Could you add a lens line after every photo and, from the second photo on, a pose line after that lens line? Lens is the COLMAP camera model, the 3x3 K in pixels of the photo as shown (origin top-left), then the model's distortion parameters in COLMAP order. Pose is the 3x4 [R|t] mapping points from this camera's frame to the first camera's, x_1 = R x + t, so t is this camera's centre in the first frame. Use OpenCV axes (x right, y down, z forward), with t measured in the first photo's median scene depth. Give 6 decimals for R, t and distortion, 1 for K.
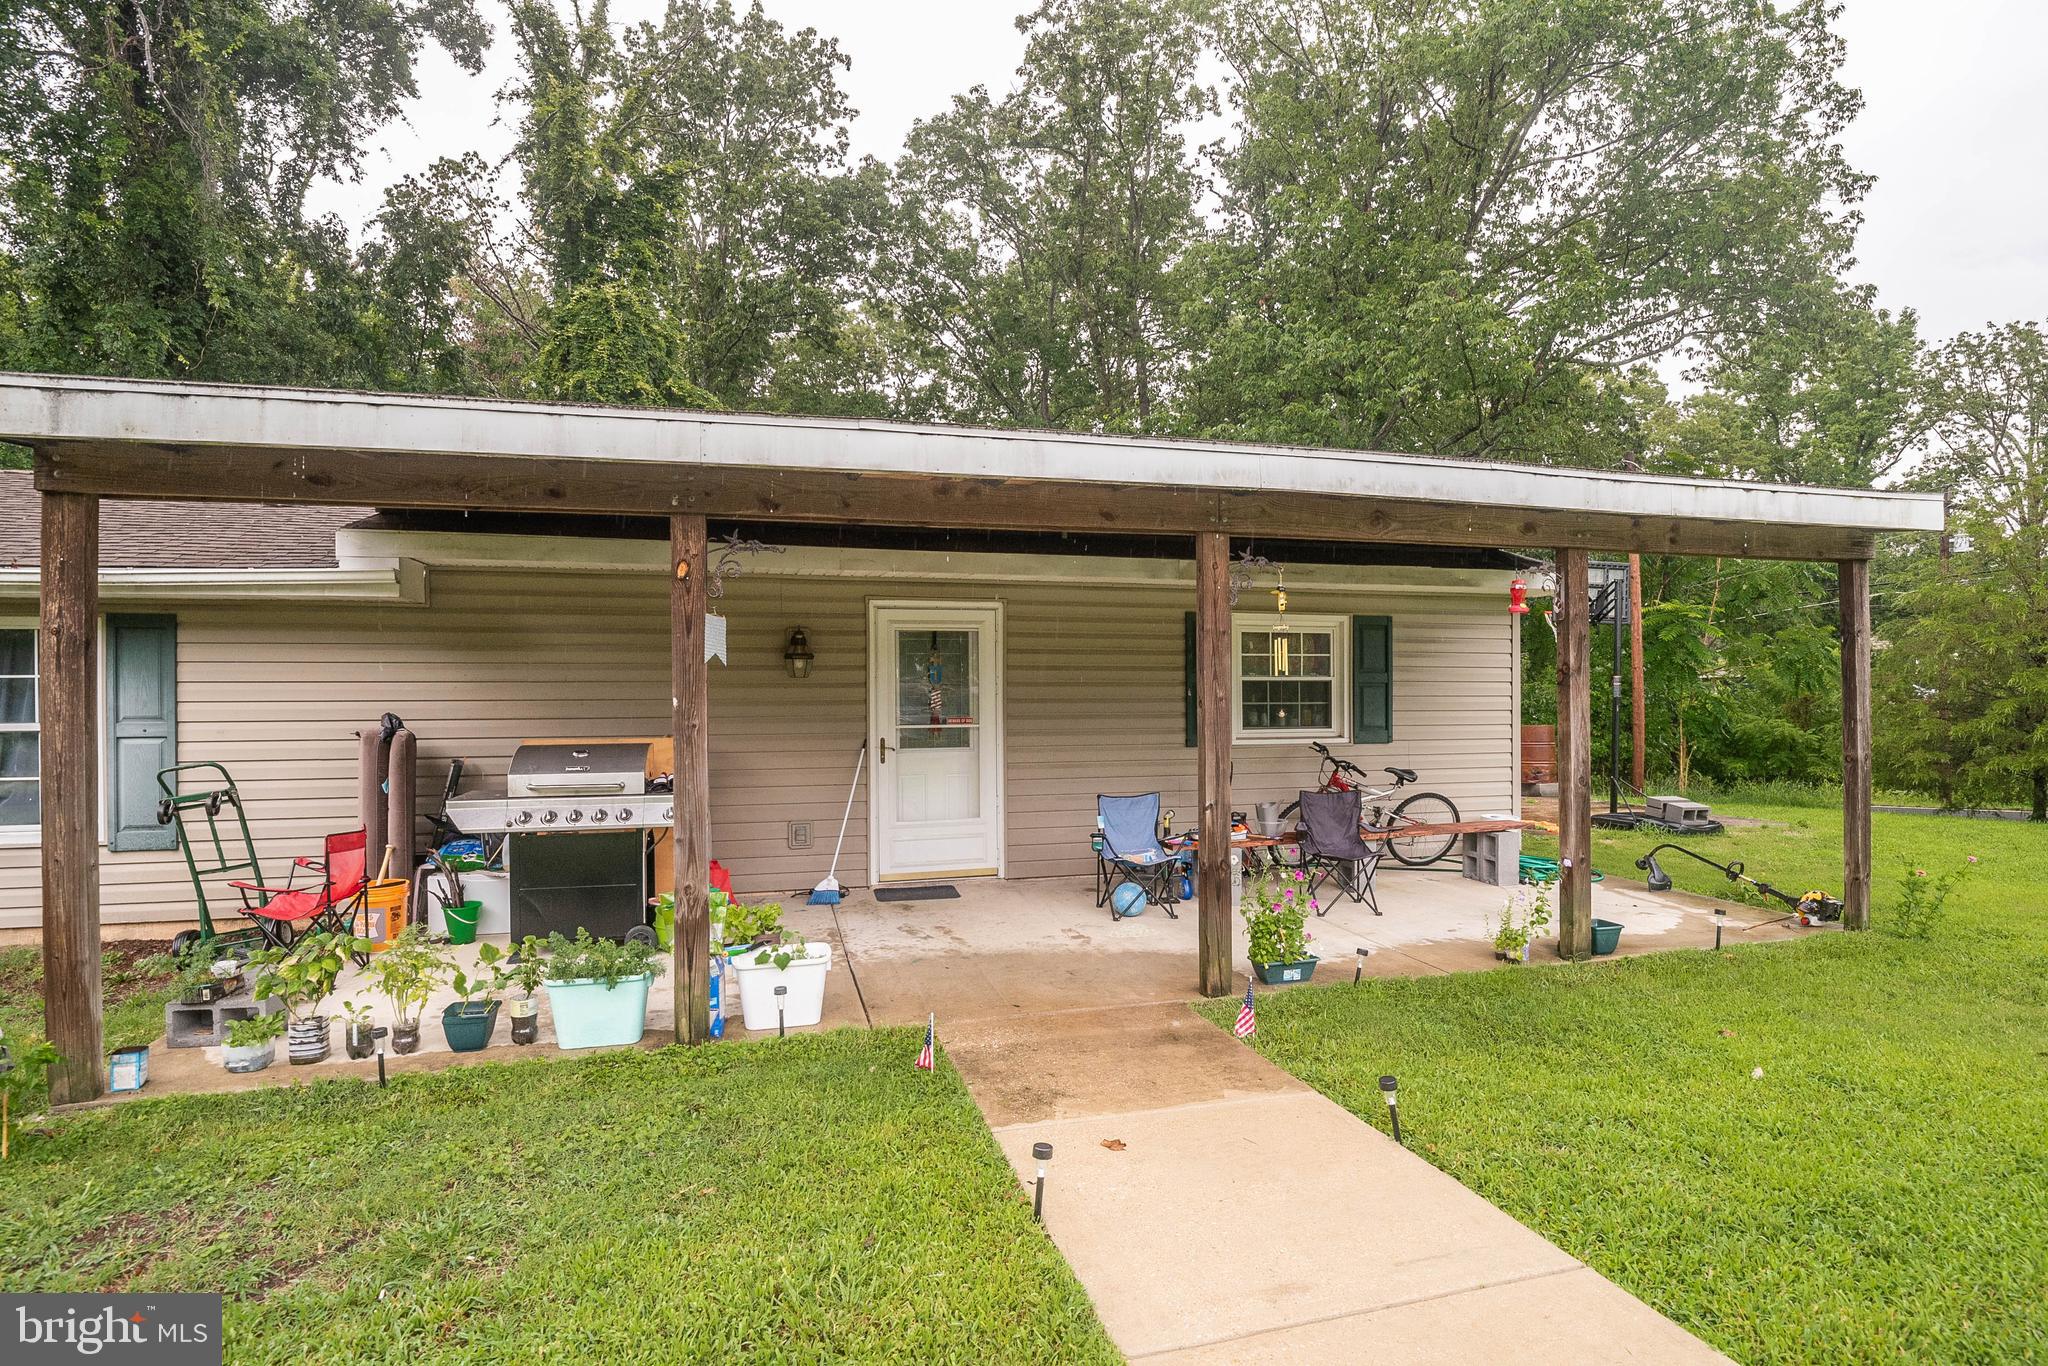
lens RADIAL K [[1018.5, 0, 941.0], [0, 1018.5, 727.5], [0, 0, 1]] dist [-0.018576, -0.003528]
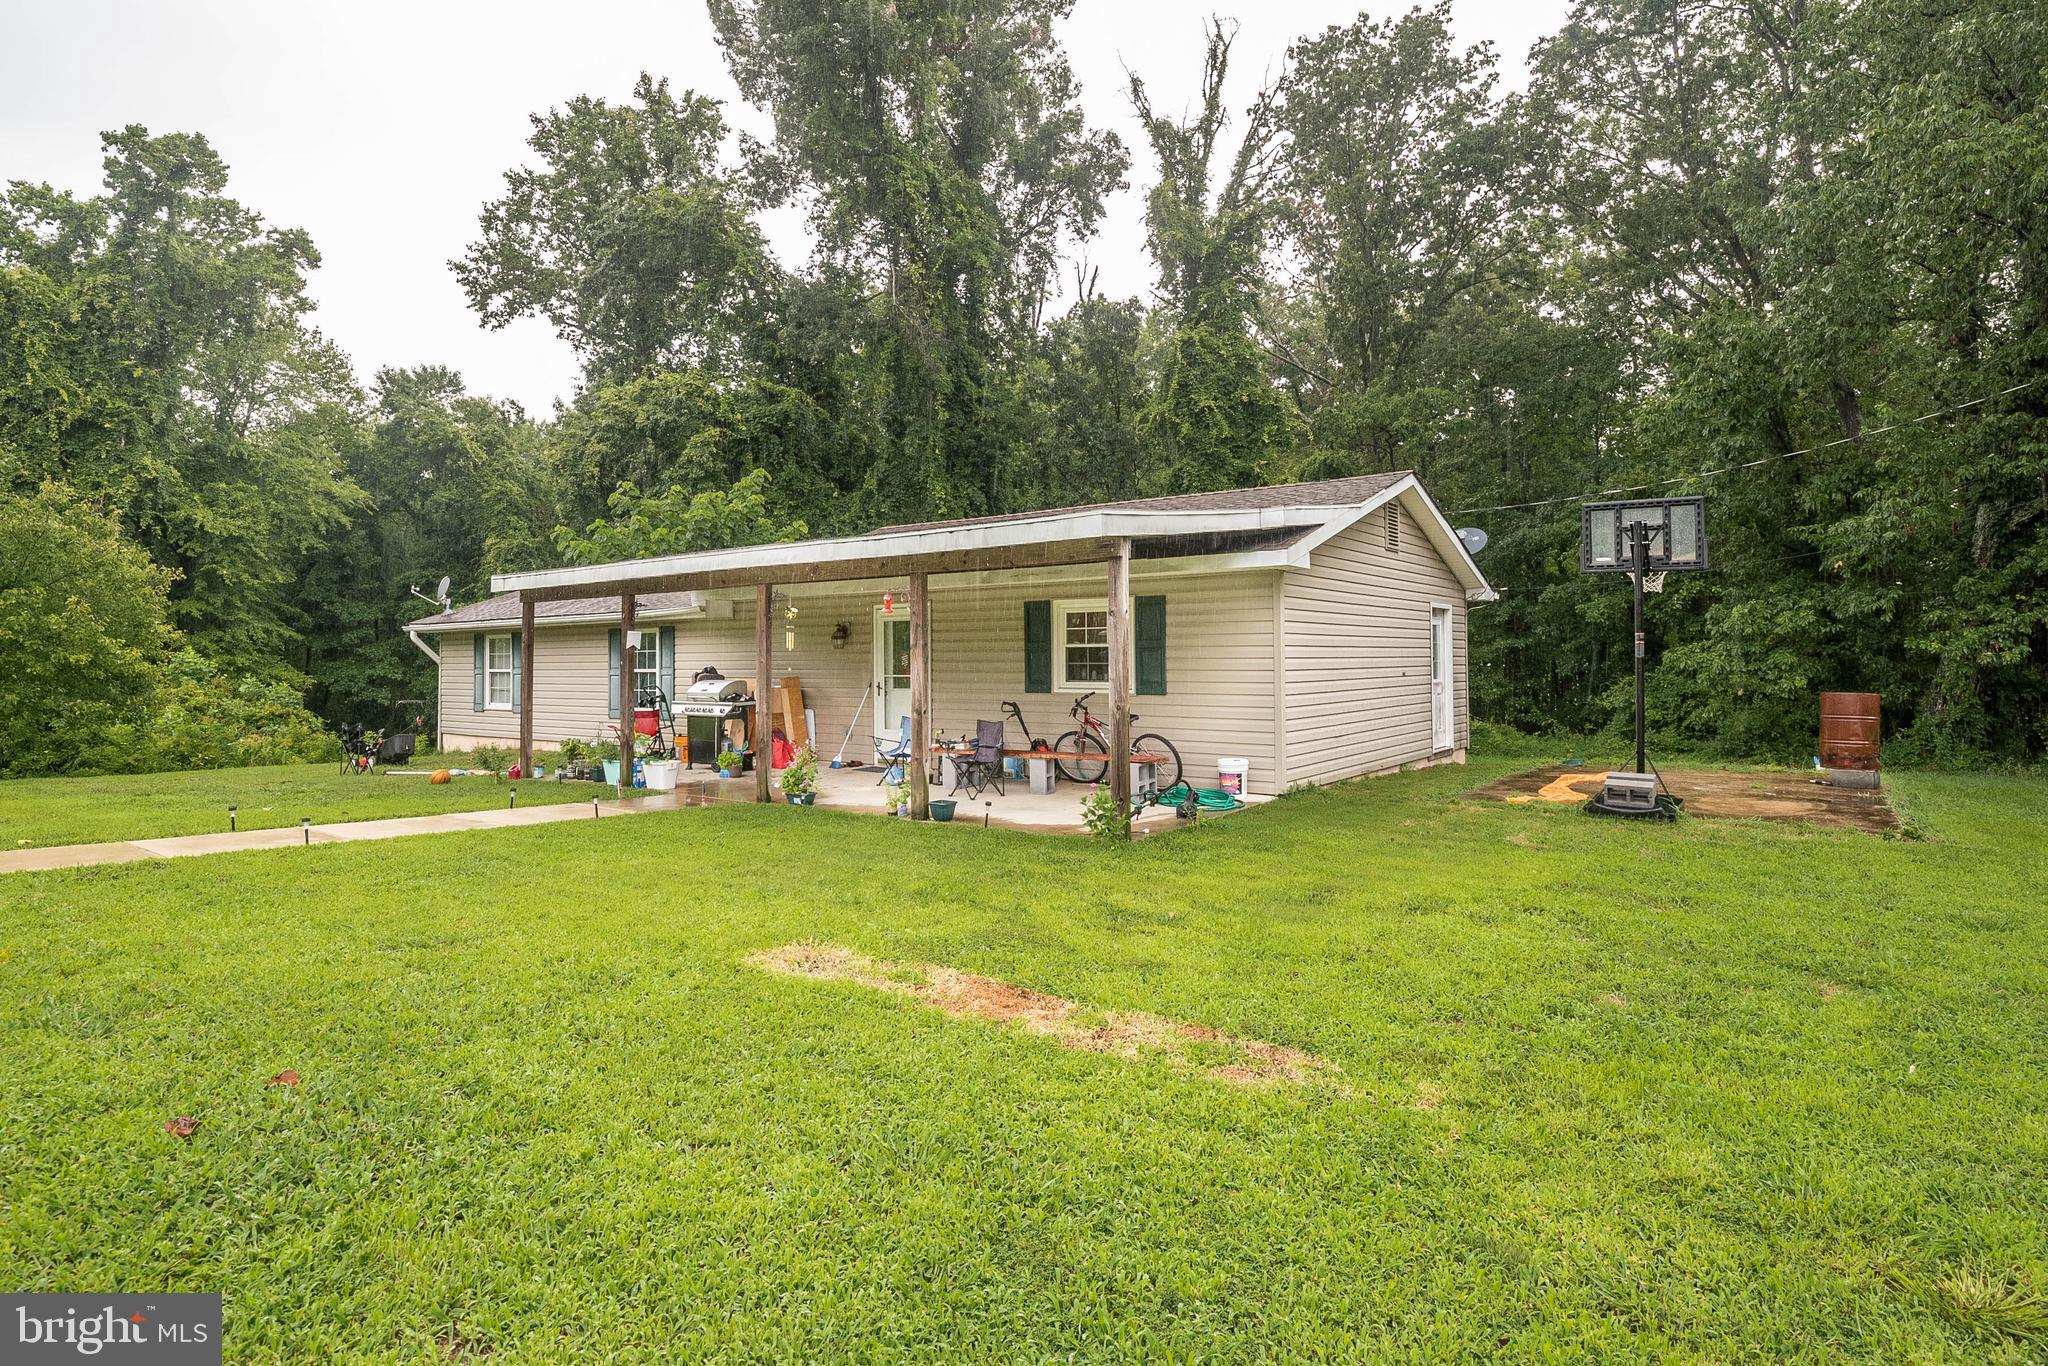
lens RADIAL K [[1018.5, 0, 1014.3], [0, 1018.5, 671.3], [0, 0, 1]] dist [-0.018576, -0.003528]
pose [[0.621804, 0.014351, -0.783042, 0.537397], [-0.008900, 0.999897, 0.011258, -0.011038], [0.783122, -0.000031, 0.621868, 0.024260]]
